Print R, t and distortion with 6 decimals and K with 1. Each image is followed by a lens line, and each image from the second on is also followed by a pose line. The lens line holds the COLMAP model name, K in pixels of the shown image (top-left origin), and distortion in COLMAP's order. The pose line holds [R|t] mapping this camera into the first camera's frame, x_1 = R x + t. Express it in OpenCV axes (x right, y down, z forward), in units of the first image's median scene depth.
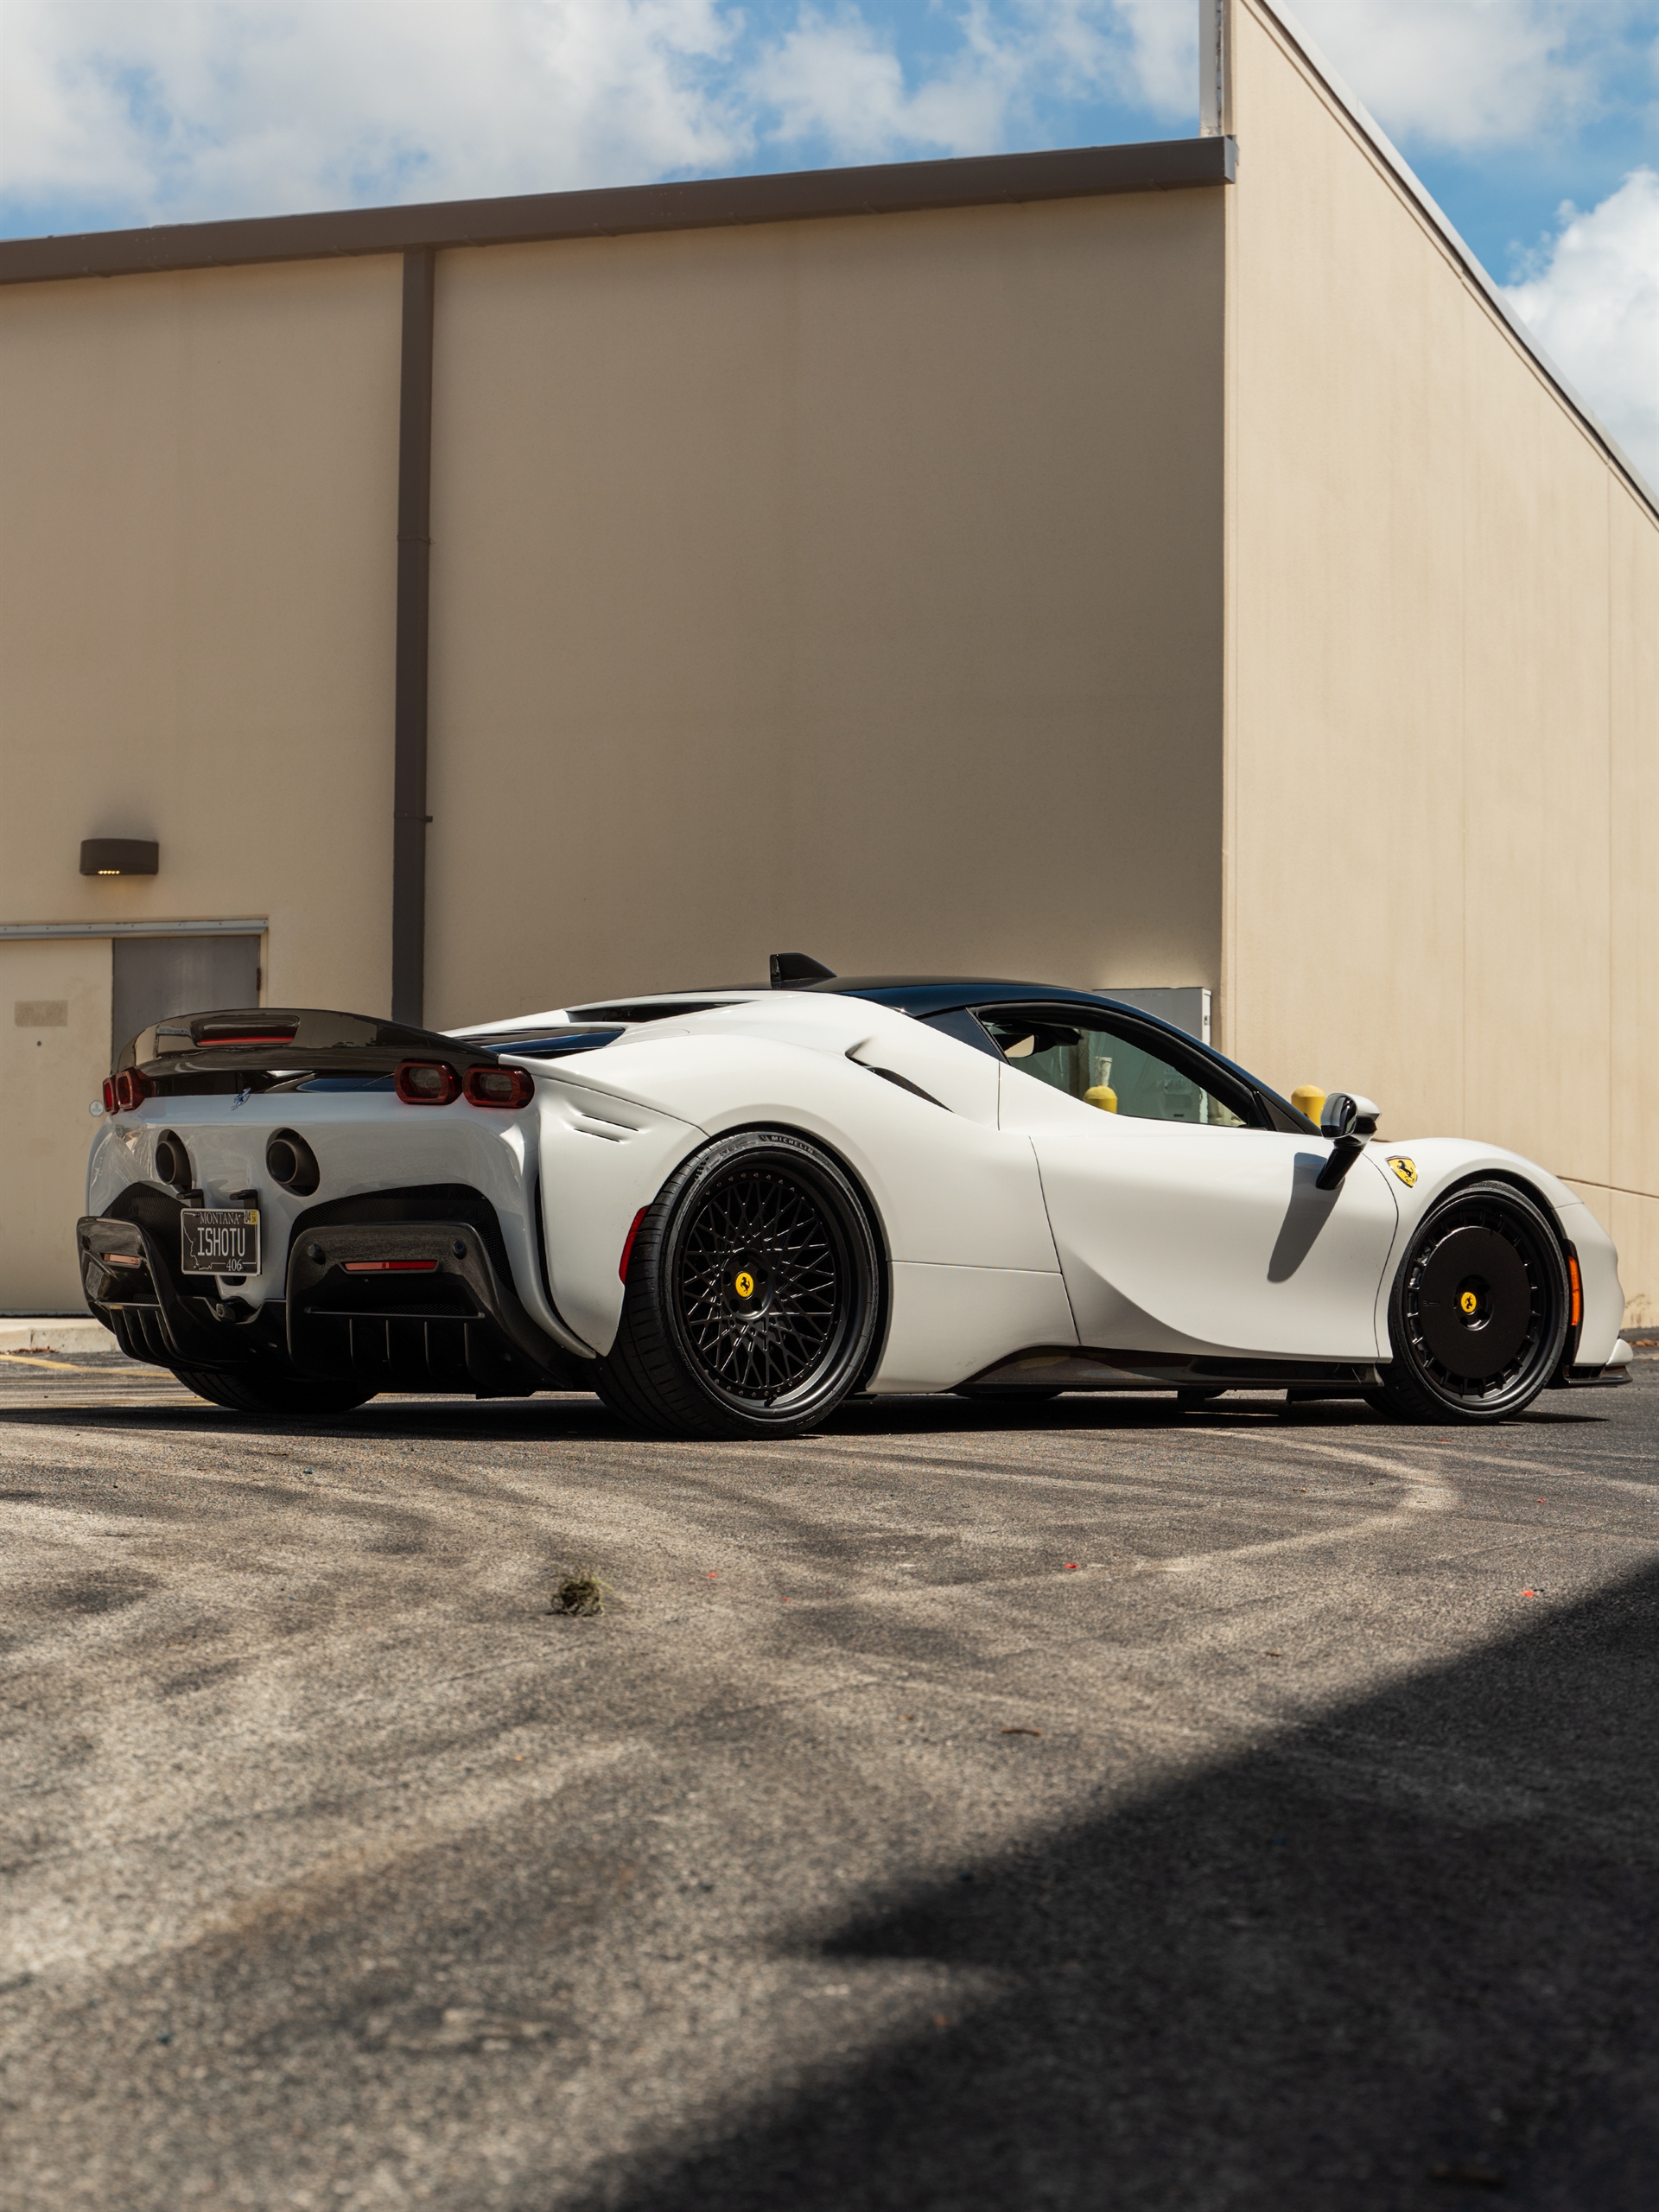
lens RADIAL K [[4263.6, 0, 829.5], [0, 4263.6, 1106.0], [0, 0, 1]] dist [0.013245, -0.047895]
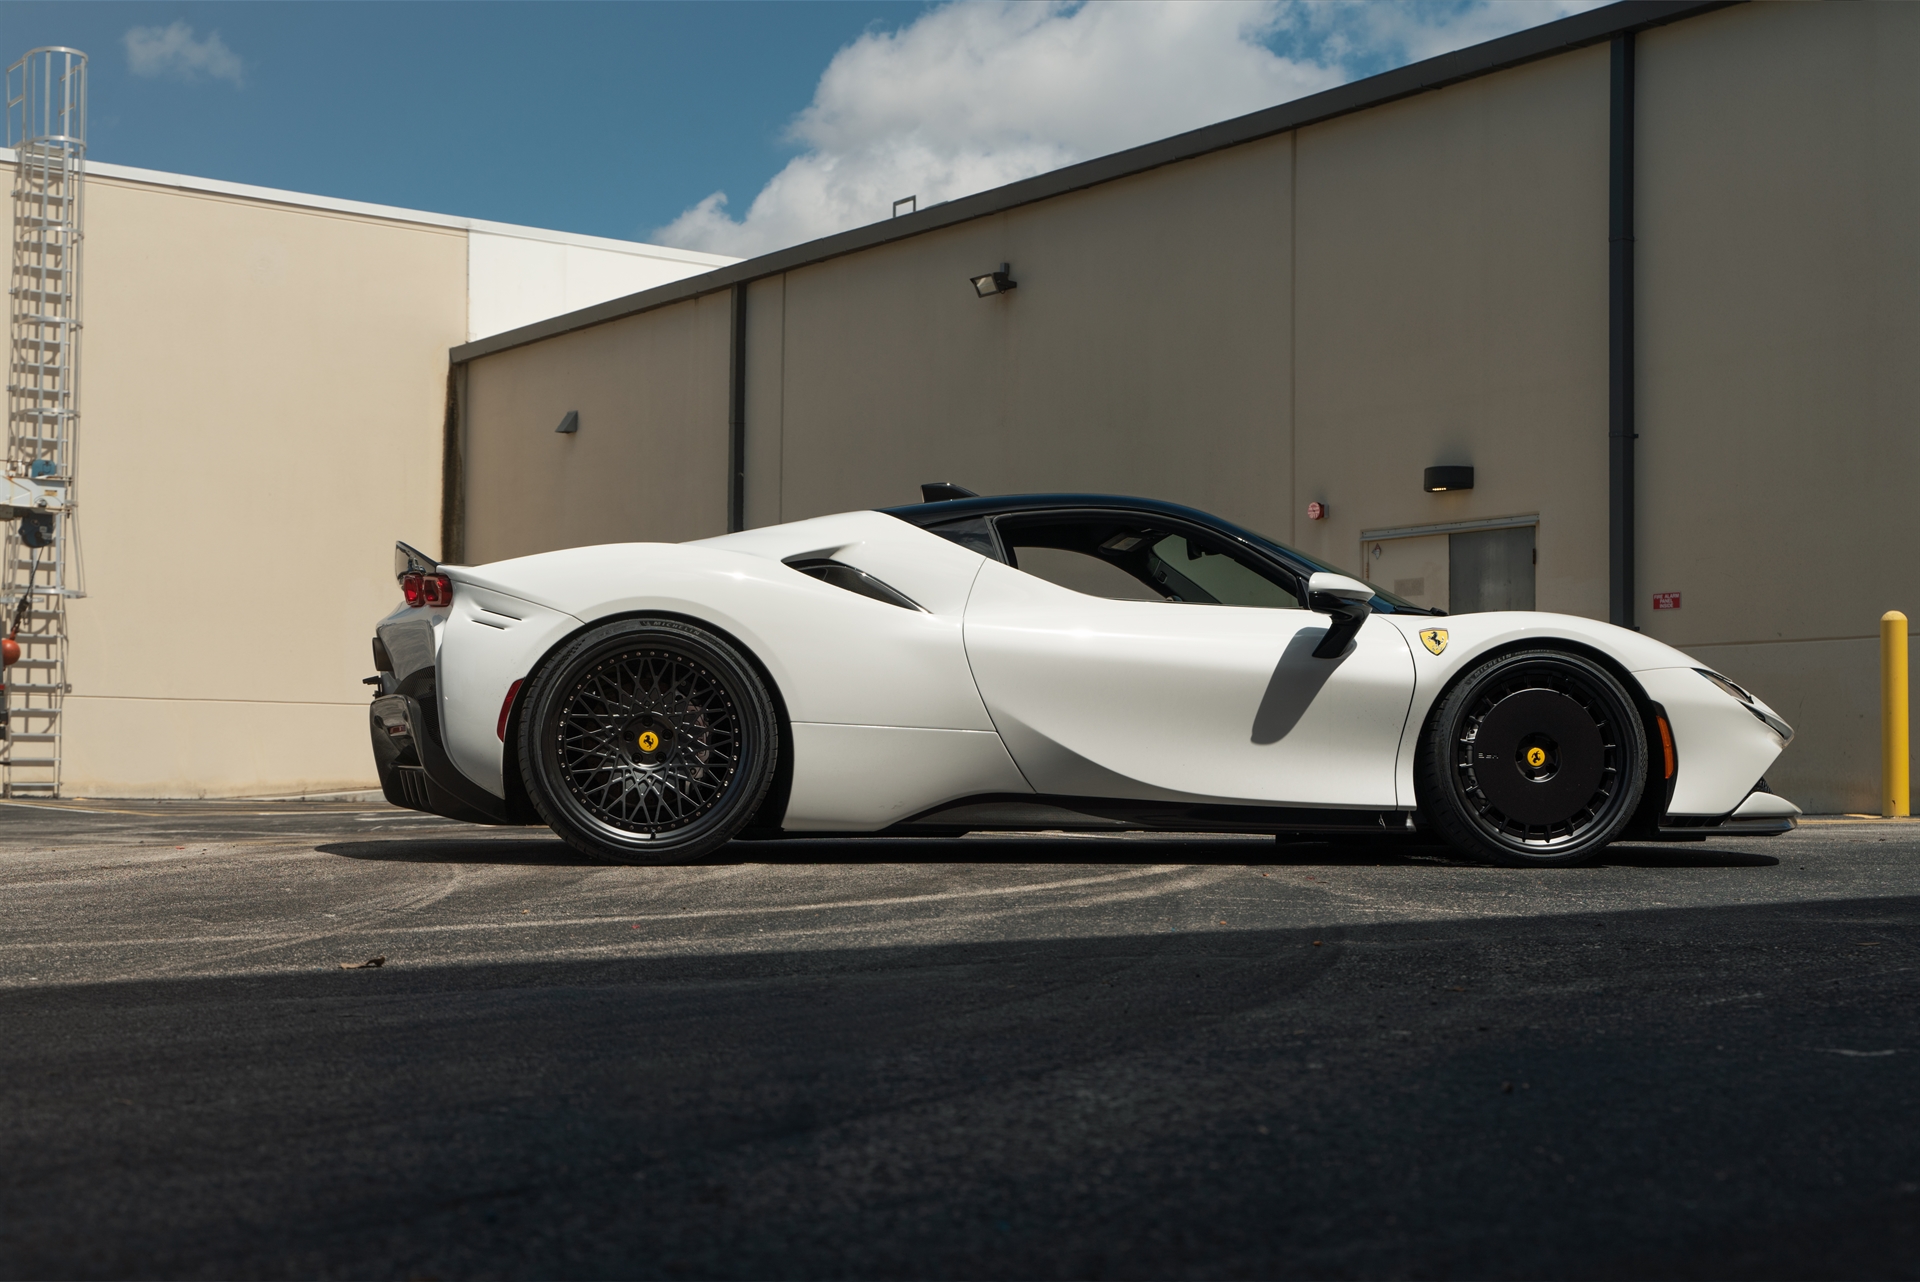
lens RADIAL K [[2598.3, 0, 960.0], [0, 2598.3, 641.0], [0, 0, 1]] dist [-0.007002, -0.015922]
pose [[0.834098, -0.033712, -0.550586, 0.470498], [0.026589, 0.999428, -0.020915, 0.030330], [0.550975, 0.002805, 0.834517, 0.406902]]
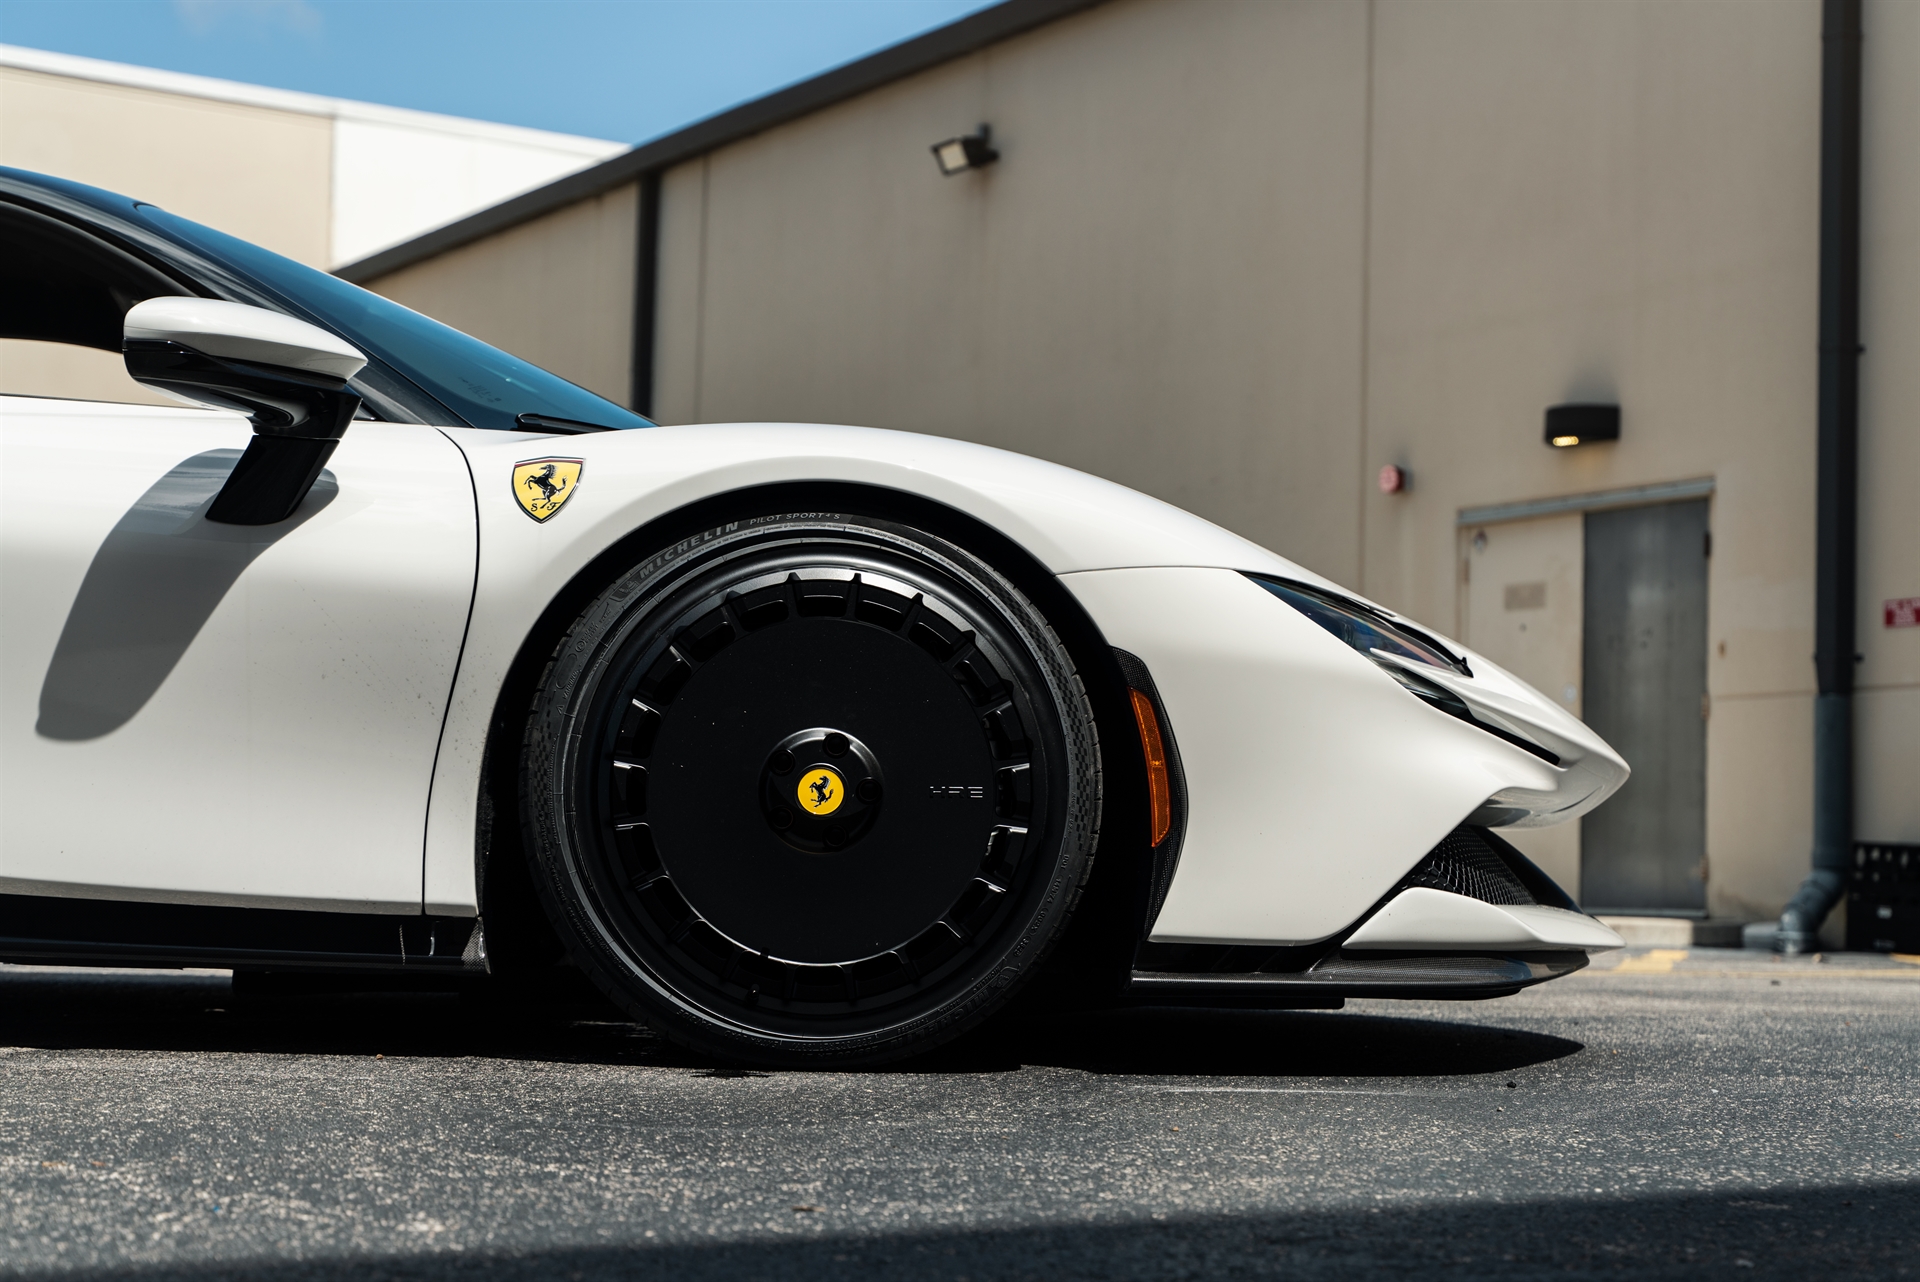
lens RADIAL K [[3350.7, 0, 960.0], [0, 3350.7, 641.0], [0, 0, 1]] dist [0.004034, -0.054584]
pose [[0.791198, -0.038523, -0.610346, 0.440331], [0.012589, 0.998829, -0.046724, 0.055551], [0.611431, 0.029284, 0.790756, 0.860058]]
